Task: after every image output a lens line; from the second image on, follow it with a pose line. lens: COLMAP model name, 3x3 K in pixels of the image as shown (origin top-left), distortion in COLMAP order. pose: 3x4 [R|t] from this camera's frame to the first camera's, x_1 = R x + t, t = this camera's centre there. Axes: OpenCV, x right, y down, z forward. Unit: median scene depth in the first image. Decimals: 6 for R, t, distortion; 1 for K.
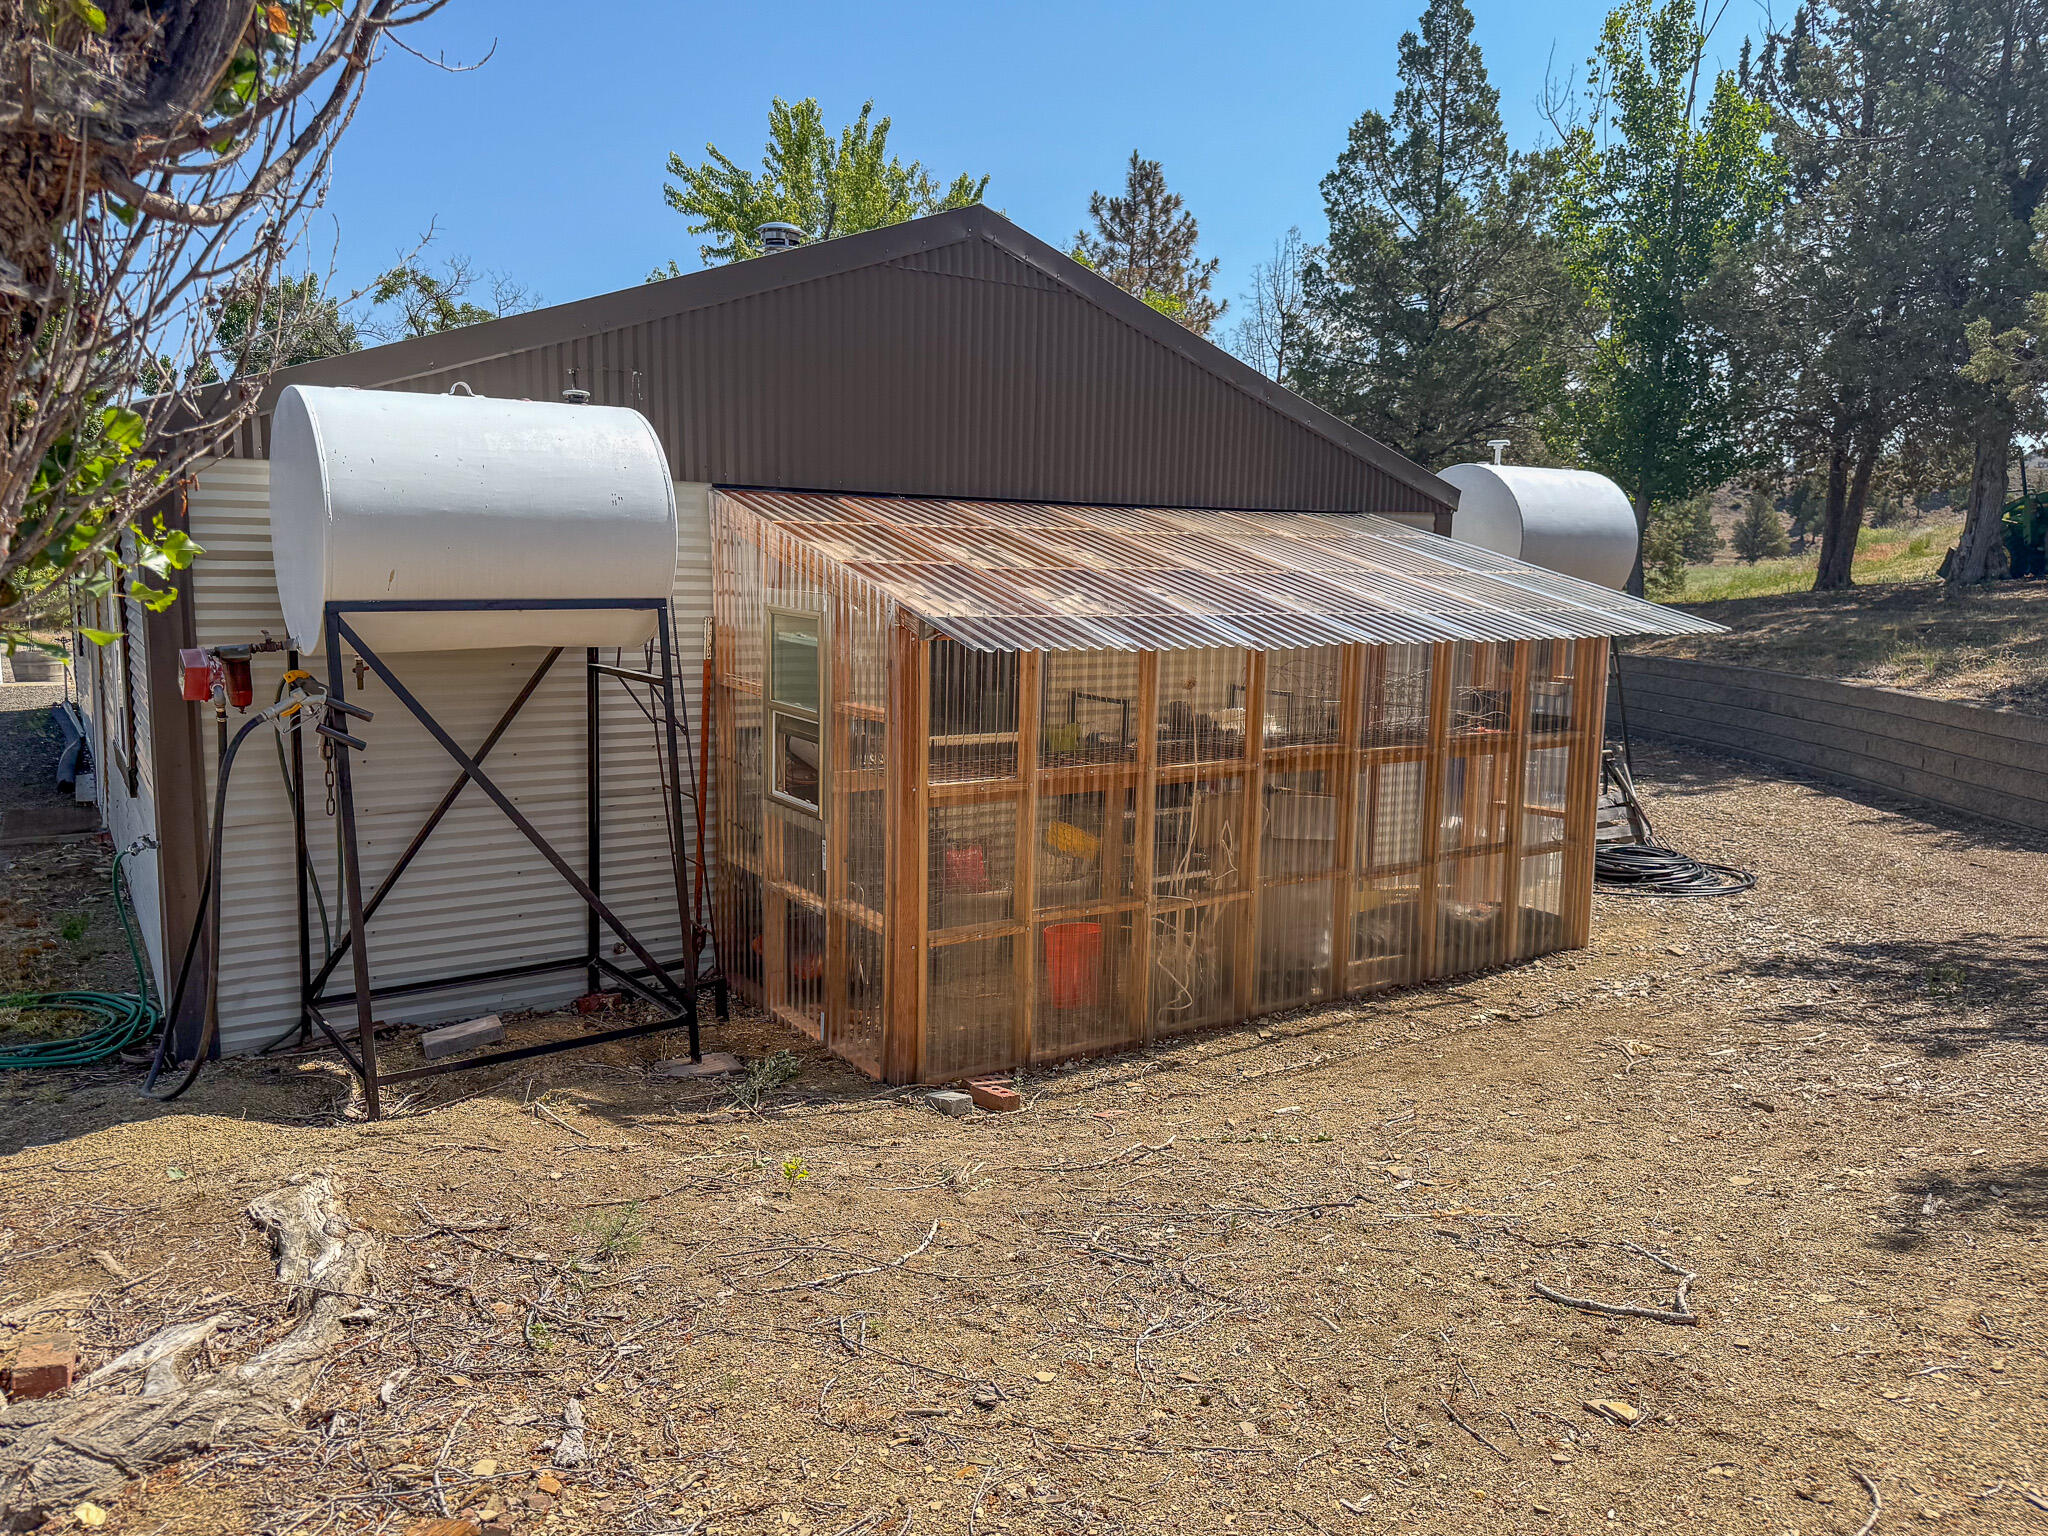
lens RADIAL K [[1446.2, 0, 1022.1], [0, 1446.2, 764.0], [0, 0, 1]] dist [0.001413, -0.000005]
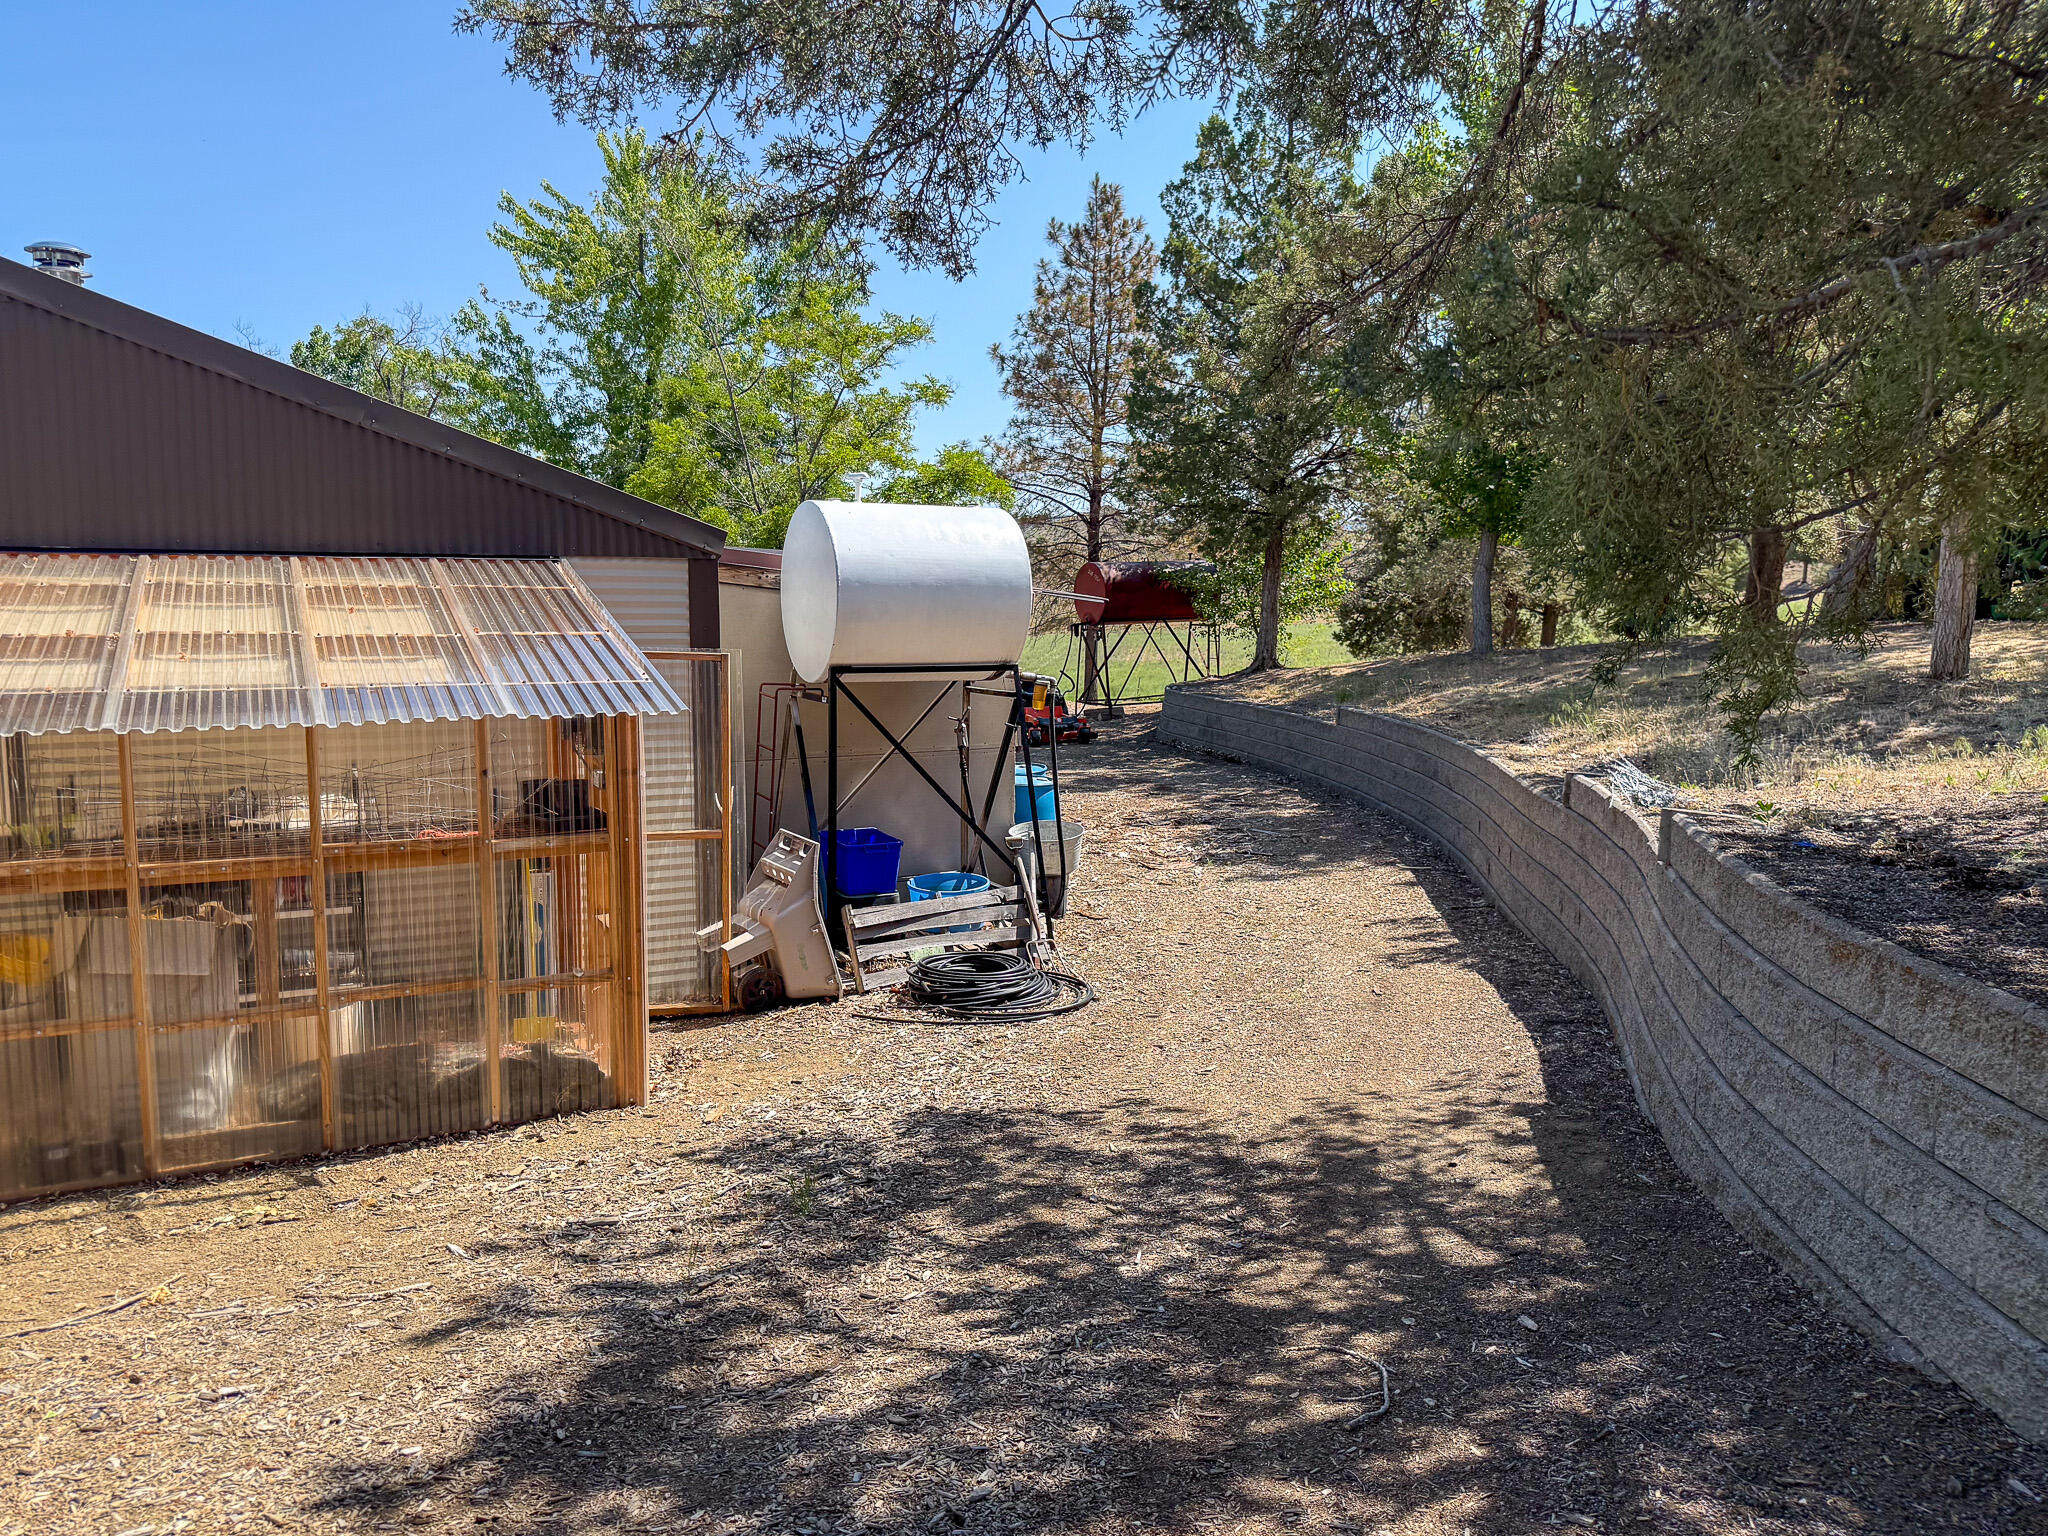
lens RADIAL K [[1446.2, 0, 1024.1], [0, 1446.2, 768.4], [0, 0, 1]] dist [0.001413, -0.000005]
pose [[0.994693, 0.000822, -0.102884, 0.207205], [-0.002954, 0.999784, -0.020566, -0.012585], [0.102845, 0.020760, 0.994481, 0.069957]]
